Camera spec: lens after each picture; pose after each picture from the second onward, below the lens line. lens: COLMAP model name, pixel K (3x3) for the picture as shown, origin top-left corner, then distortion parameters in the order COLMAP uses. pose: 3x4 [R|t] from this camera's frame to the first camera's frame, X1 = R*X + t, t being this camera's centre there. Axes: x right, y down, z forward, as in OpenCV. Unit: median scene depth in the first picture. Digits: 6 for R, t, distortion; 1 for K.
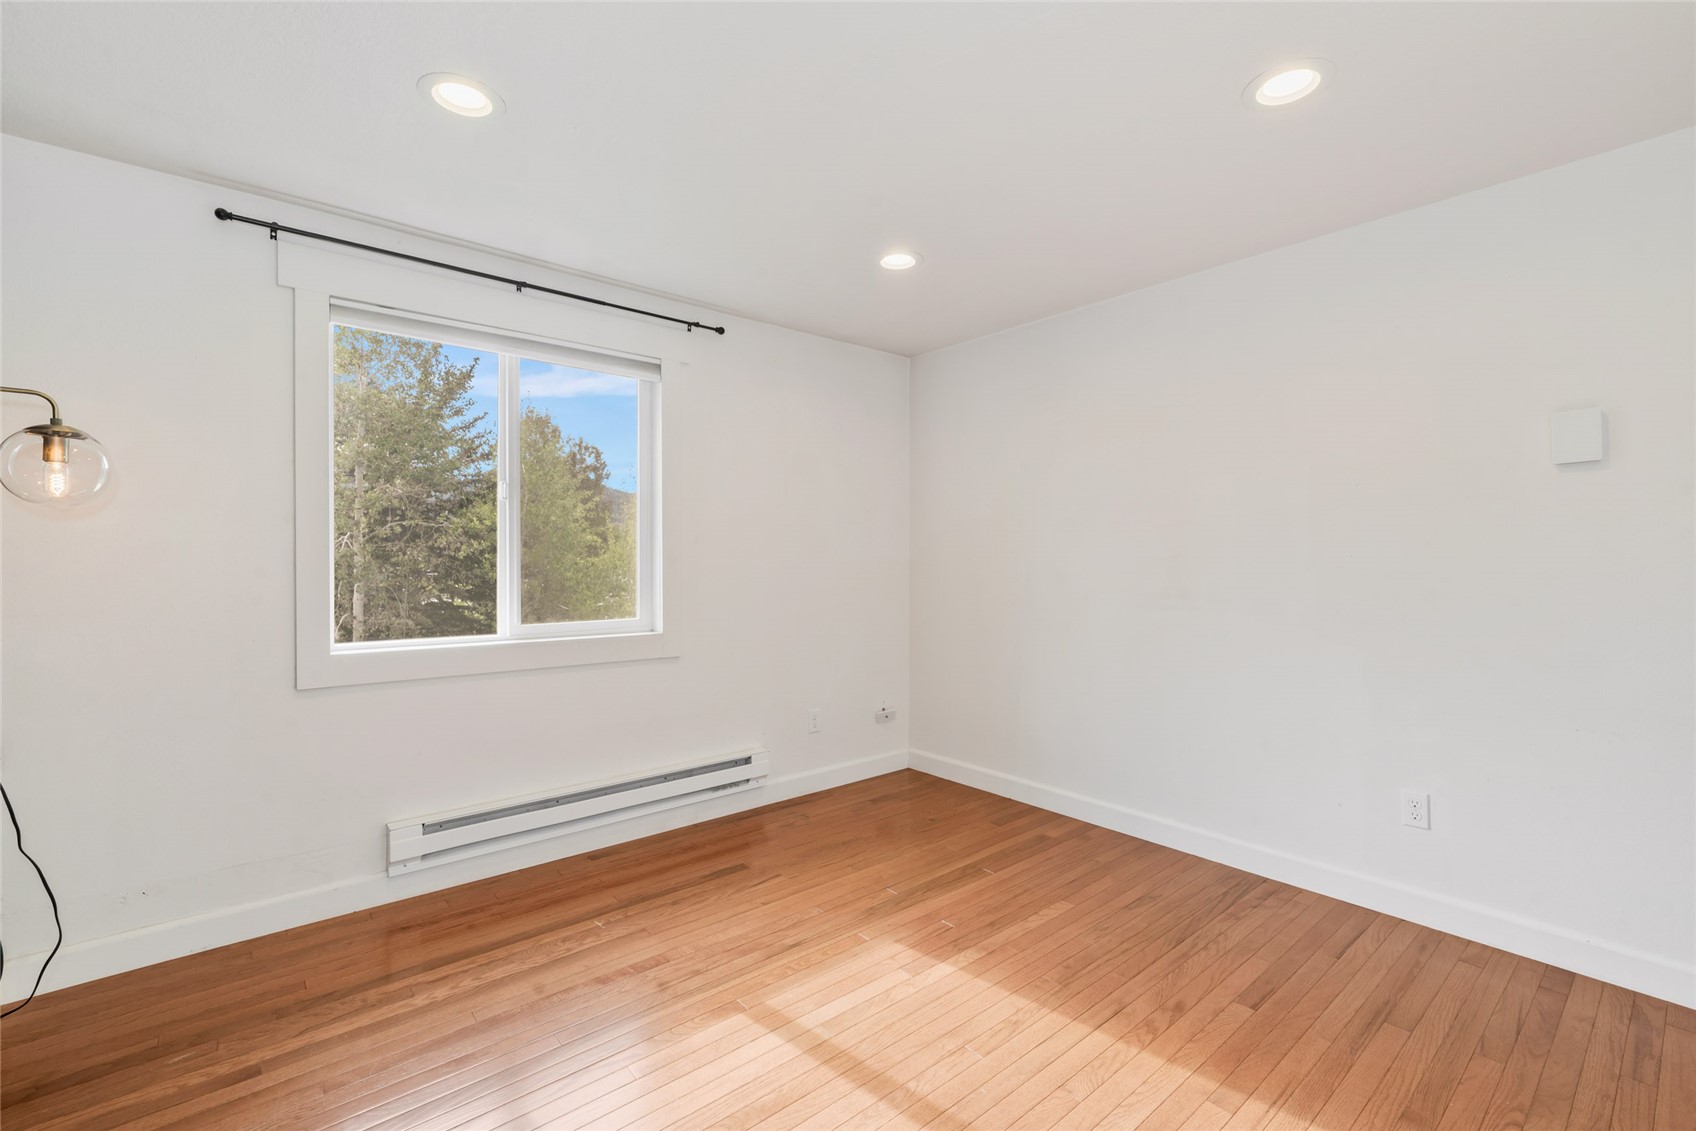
lens RADIAL K [[727.5, 0, 844.3], [0, 727.5, 567.5], [0, 0, 1]] dist [0.003065, 0.000074]
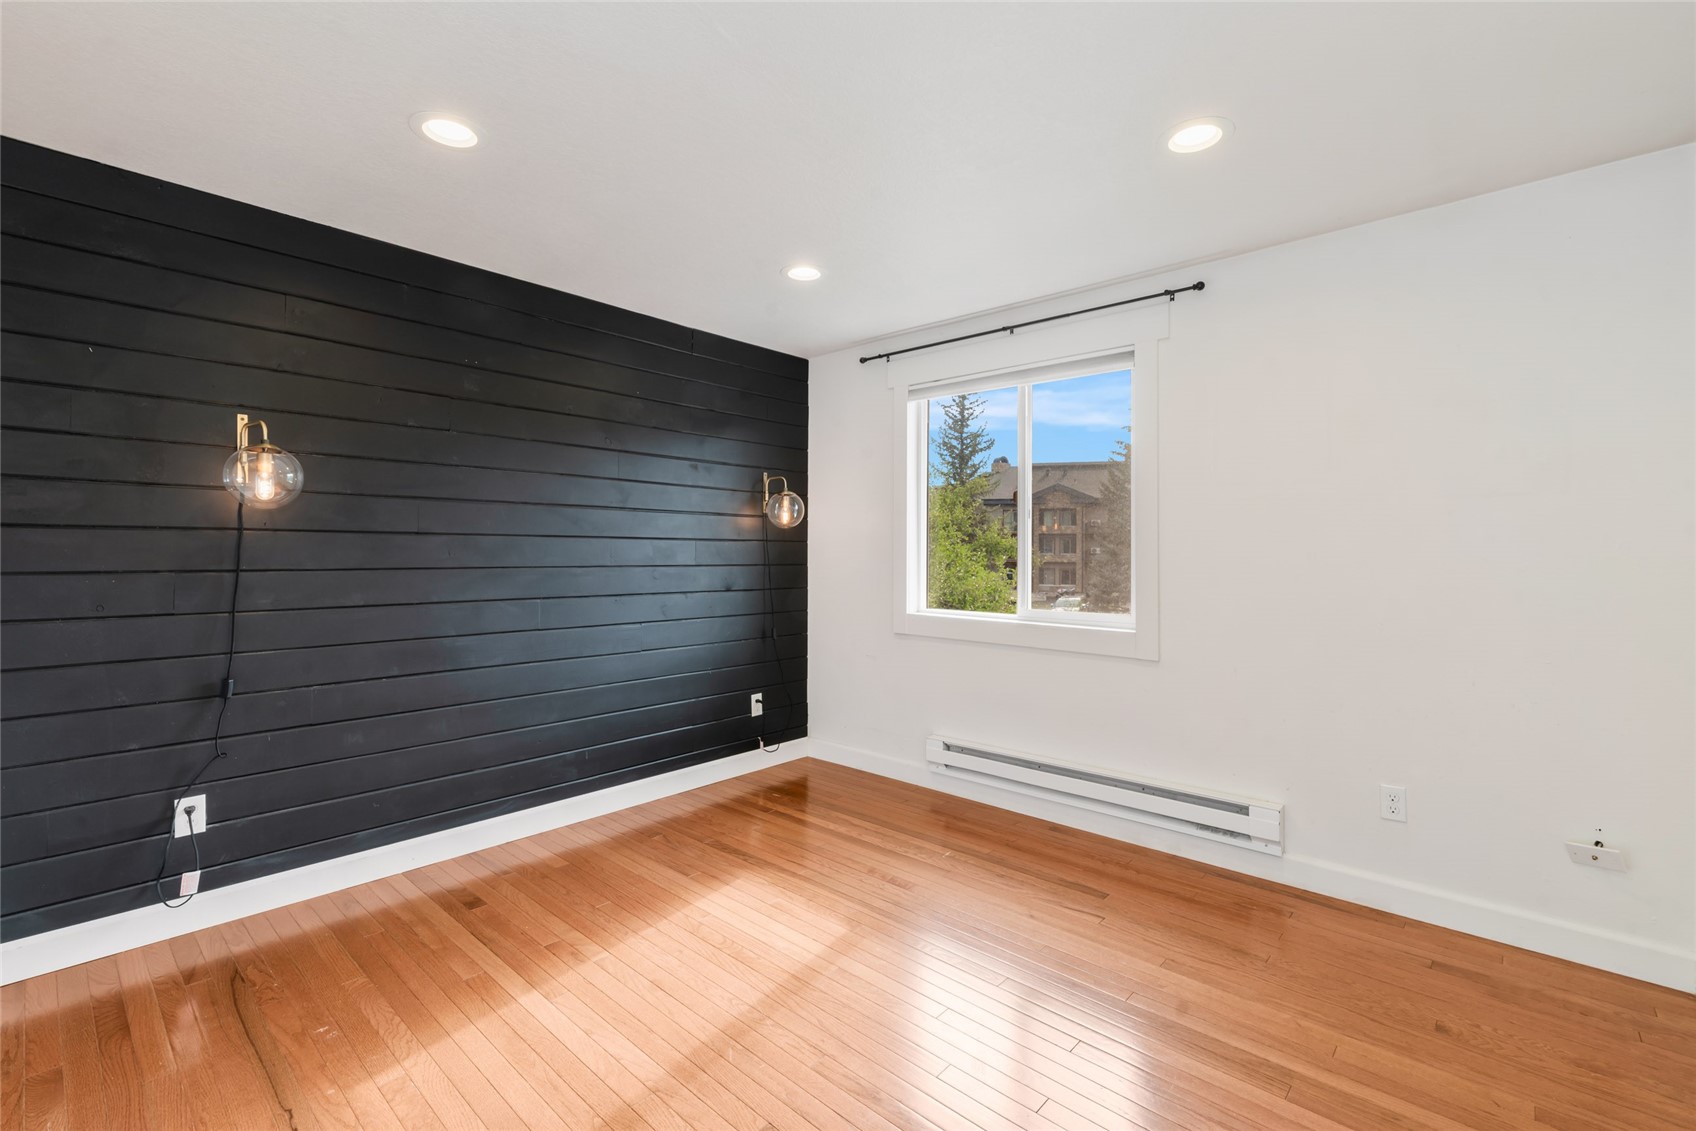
lens RADIAL K [[727.5, 0, 844.5], [0, 727.5, 552.8], [0, 0, 1]] dist [0.003065, 0.000074]
pose [[0.146340, 0.006077, -0.989216, 0.696982], [-0.015507, 0.999872, 0.003849, -0.012978], [0.989113, 0.014777, 0.146416, 0.536562]]
